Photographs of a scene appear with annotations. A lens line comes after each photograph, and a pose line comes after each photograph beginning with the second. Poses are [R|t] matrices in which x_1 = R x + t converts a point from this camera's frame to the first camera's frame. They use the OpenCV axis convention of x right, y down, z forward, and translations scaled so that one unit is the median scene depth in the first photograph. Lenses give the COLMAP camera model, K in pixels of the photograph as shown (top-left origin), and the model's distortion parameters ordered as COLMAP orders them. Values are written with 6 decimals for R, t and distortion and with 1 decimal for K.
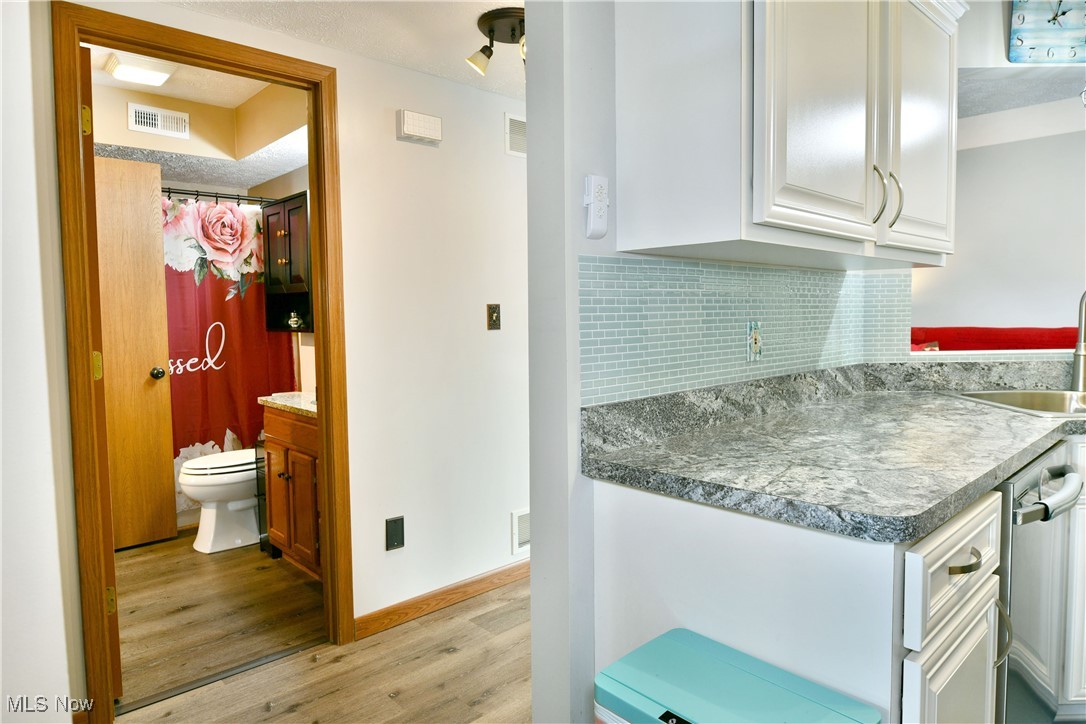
lens RADIAL K [[674.4, 0, 547.2], [0, 674.4, 338.6], [0, 0, 1]] dist [-0.000302, -0.004597]
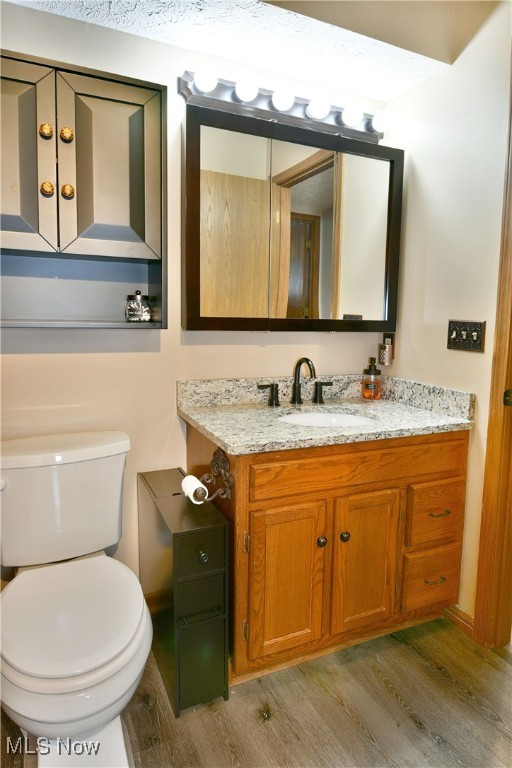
lens RADIAL K [[469.3, 0, 255.9], [0, 469.3, 351.1], [0, 0, 1]] dist [-0.003996, -0.001165]
pose [[0.316177, -0.058269, 0.946909, -1.202832], [0.001880, 0.998149, 0.060795, -0.022704], [-0.948698, -0.017442, 0.315701, 1.301880]]
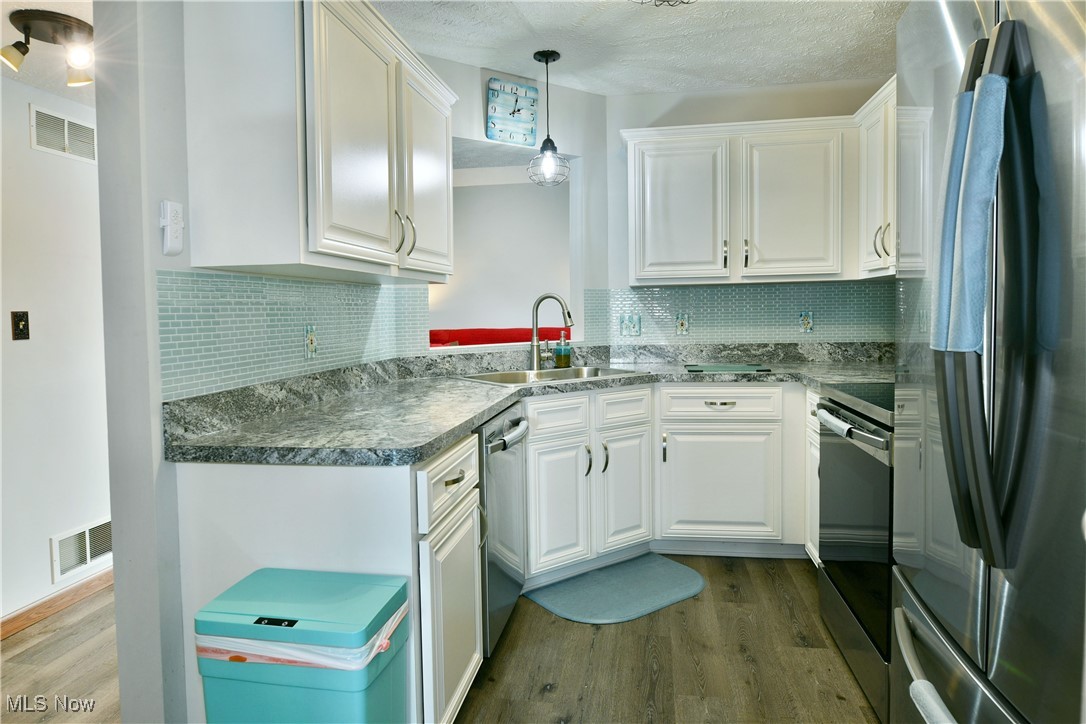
lens RADIAL K [[664.4, 0, 548.0], [0, 664.4, 341.4], [0, 0, 1]] dist [-0.026932, -0.002506]
pose [[0.794925, -0.028887, 0.606020, -0.063779], [0.031188, 0.999491, 0.006733, 0.006944], [-0.605906, 0.013548, 0.795421, -0.176403]]
